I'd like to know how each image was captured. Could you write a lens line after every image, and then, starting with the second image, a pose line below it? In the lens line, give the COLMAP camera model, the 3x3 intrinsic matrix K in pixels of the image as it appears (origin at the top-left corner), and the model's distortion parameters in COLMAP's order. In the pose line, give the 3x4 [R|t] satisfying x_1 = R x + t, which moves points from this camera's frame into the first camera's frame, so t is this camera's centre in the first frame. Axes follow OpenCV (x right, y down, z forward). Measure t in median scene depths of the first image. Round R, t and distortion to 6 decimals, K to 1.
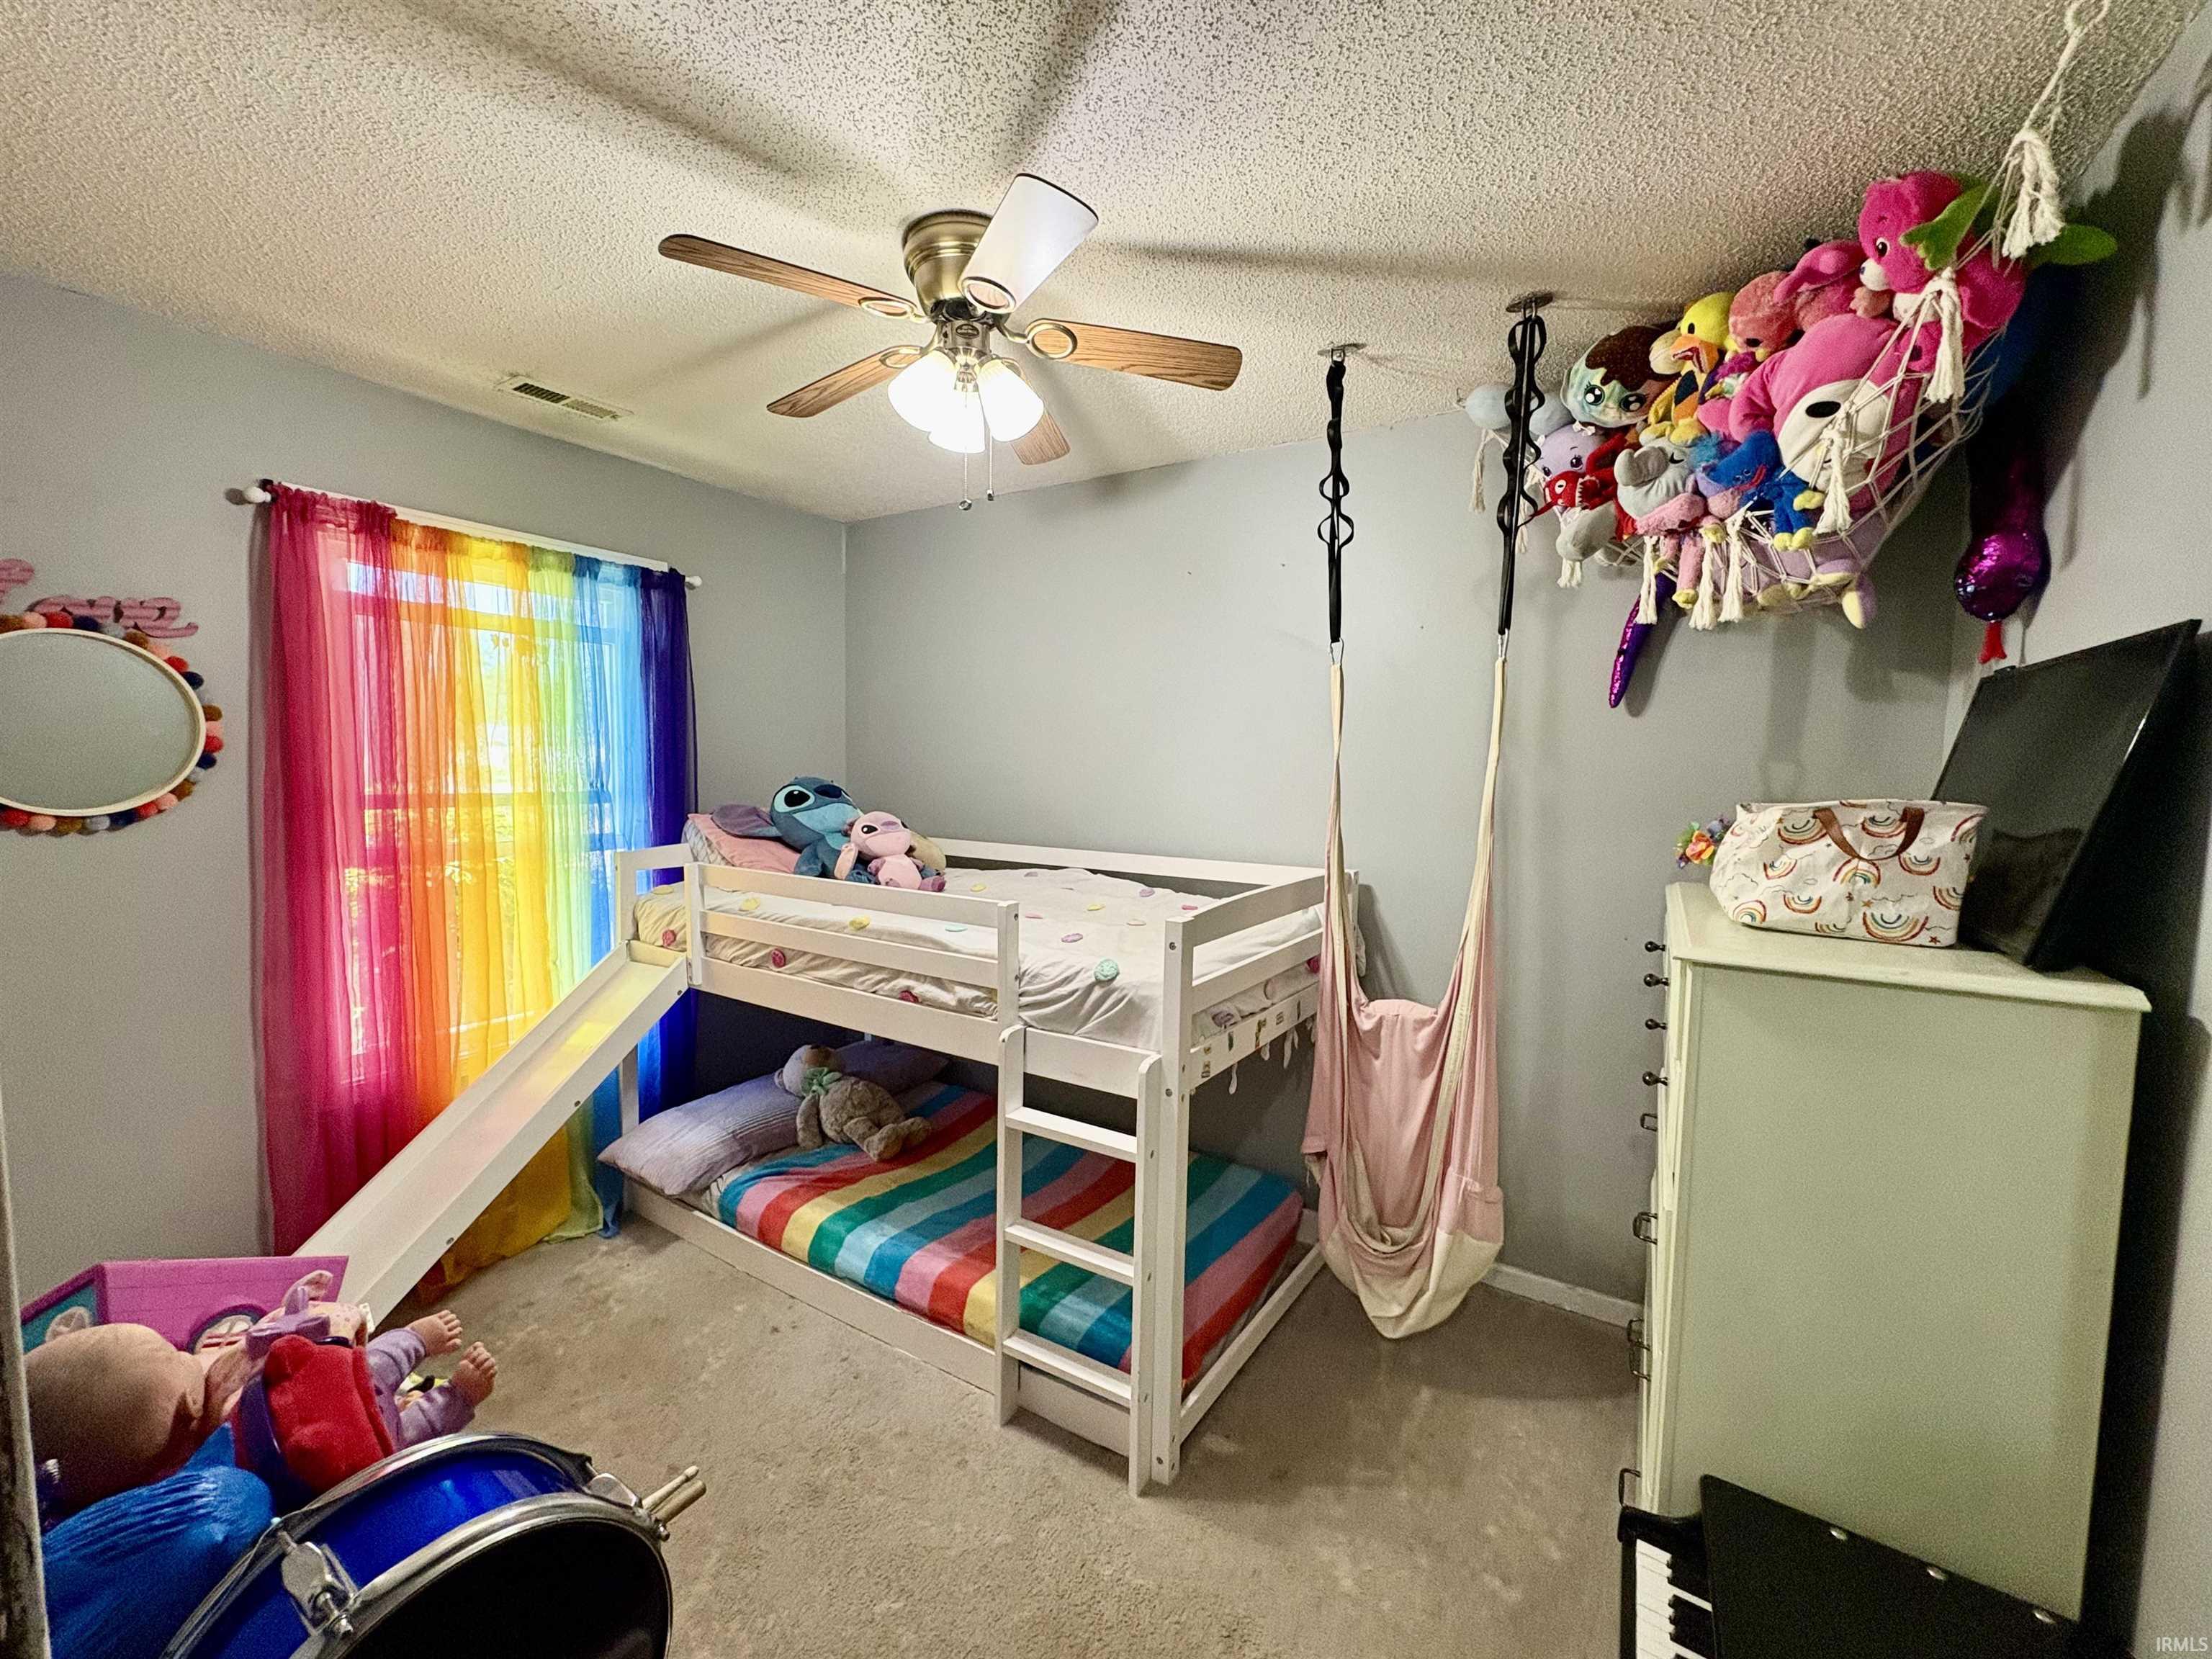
lens RADIAL K [[885.6, 0, 1106.0], [0, 885.6, 829.5], [0, 0, 1]] dist [0.000257, -0.000019]
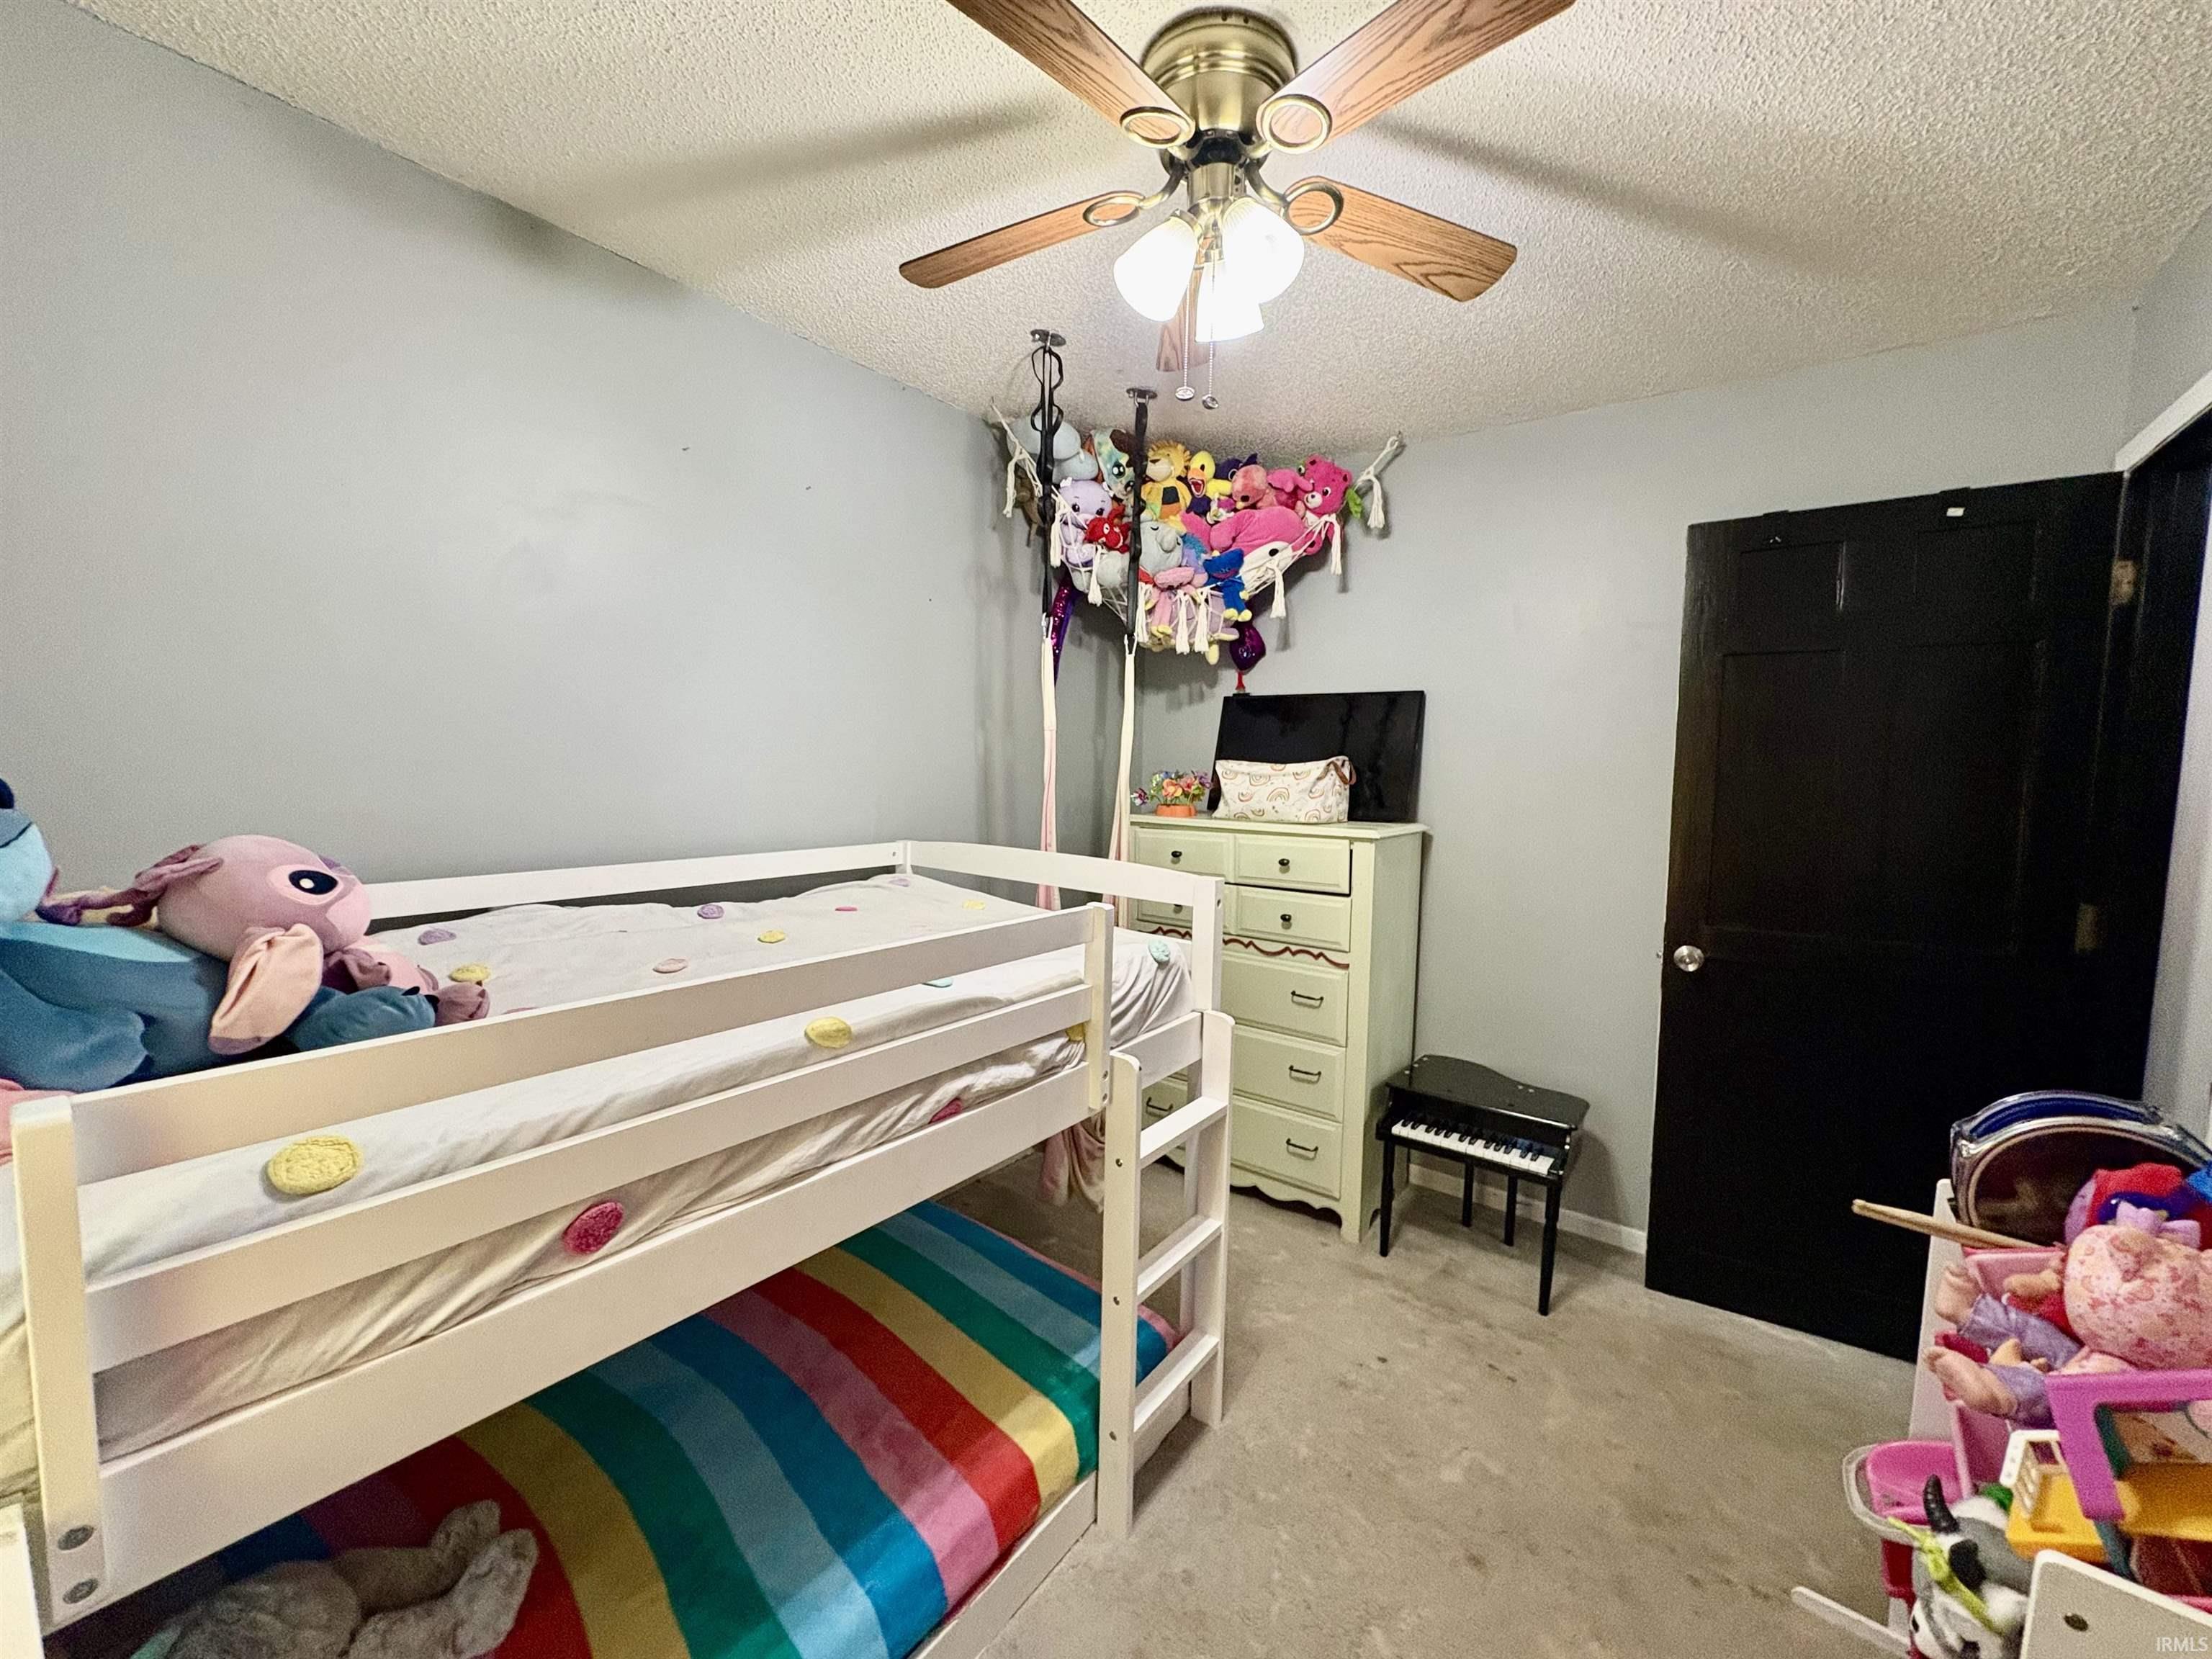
lens RADIAL K [[885.6, 0, 1106.0], [0, 885.6, 829.5], [0, 0, 1]] dist [0.000257, -0.000019]
pose [[0.080190, -0.097972, 0.991953, -0.834028], [0.054893, 0.994082, 0.093744, -0.055759], [-0.995267, 0.046934, 0.085094, 0.868667]]
